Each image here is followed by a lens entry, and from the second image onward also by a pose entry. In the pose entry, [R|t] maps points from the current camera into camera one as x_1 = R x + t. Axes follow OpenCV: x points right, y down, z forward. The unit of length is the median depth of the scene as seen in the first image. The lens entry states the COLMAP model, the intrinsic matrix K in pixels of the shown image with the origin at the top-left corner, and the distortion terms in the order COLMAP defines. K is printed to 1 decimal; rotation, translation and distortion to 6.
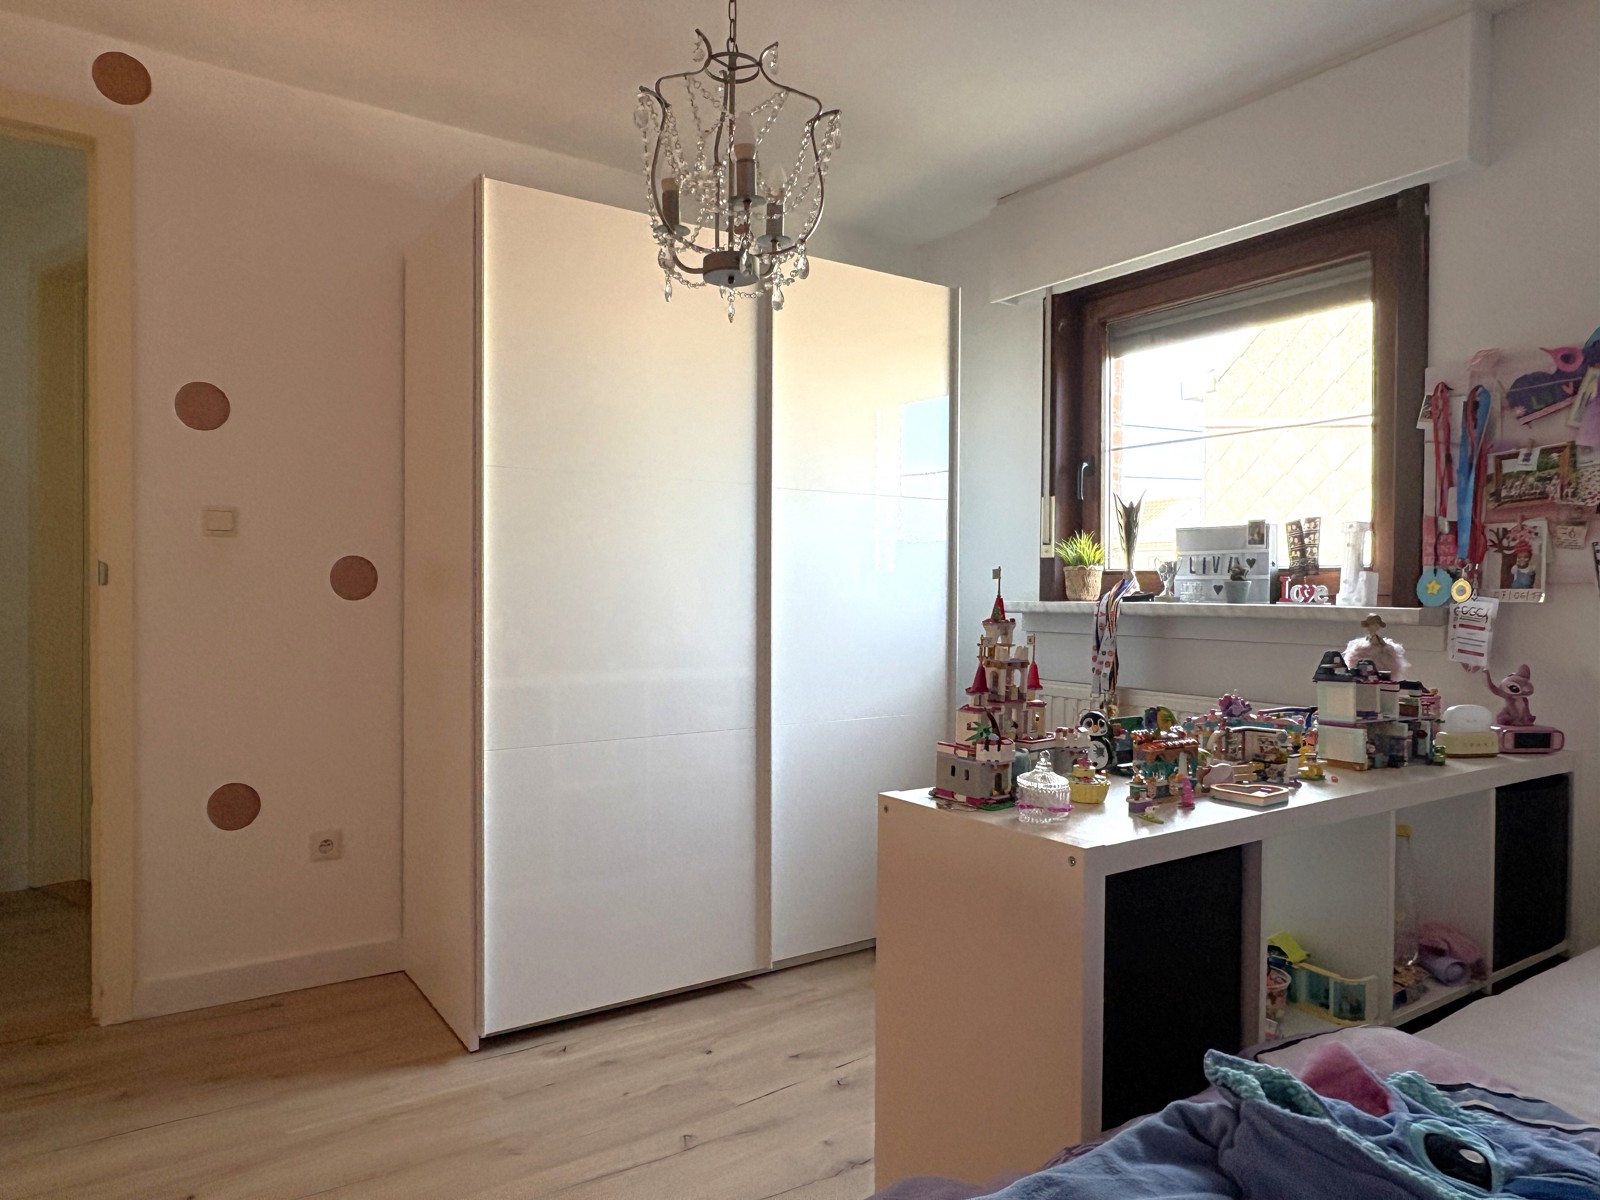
lens RADIAL K [[1027.2, 0, 800.0], [0, 1027.2, 600.0], [0, 0, 1]] dist [-0.001271, -0.000572]
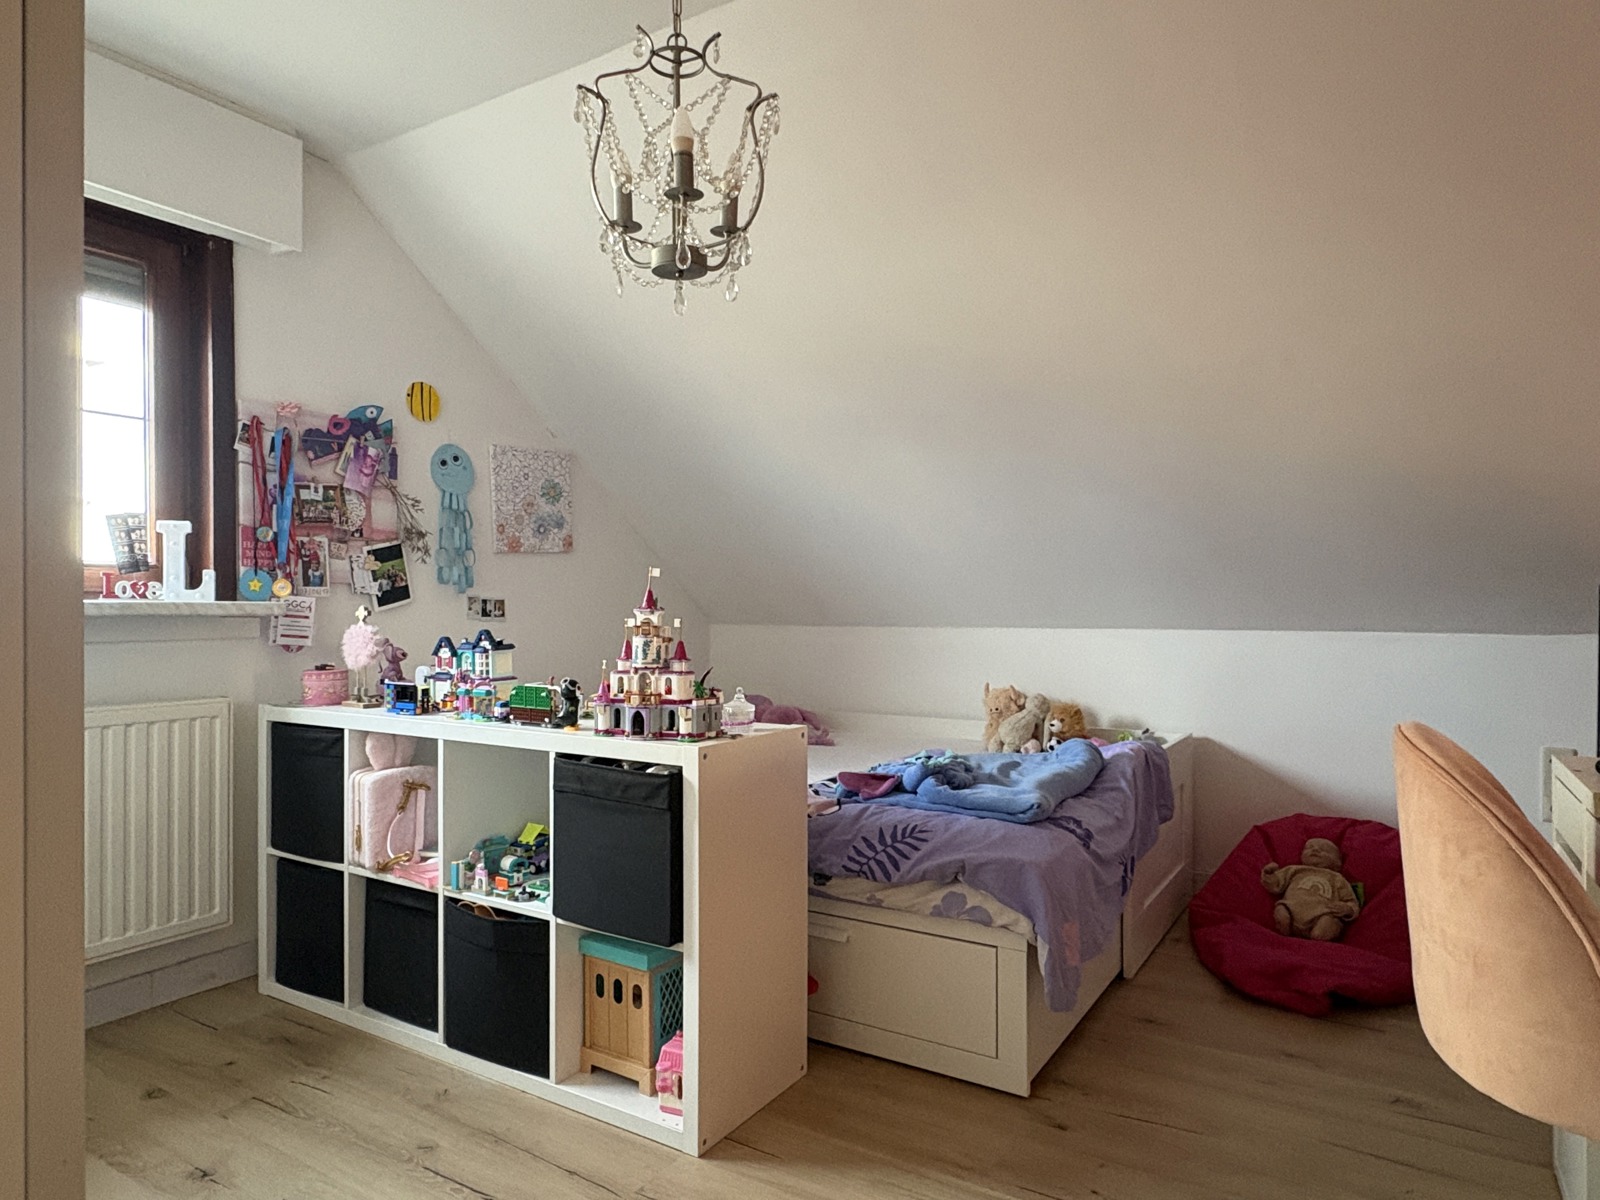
lens RADIAL K [[978.6, 0, 800.0], [0, 978.6, 600.0], [0, 0, 1]] dist [-0.004730, -0.000639]
pose [[-0.405081, -0.007102, 0.914253, -0.729340], [0.005089, 0.999937, 0.010023, -0.003122], [-0.914267, 0.008712, -0.405019, 0.932542]]
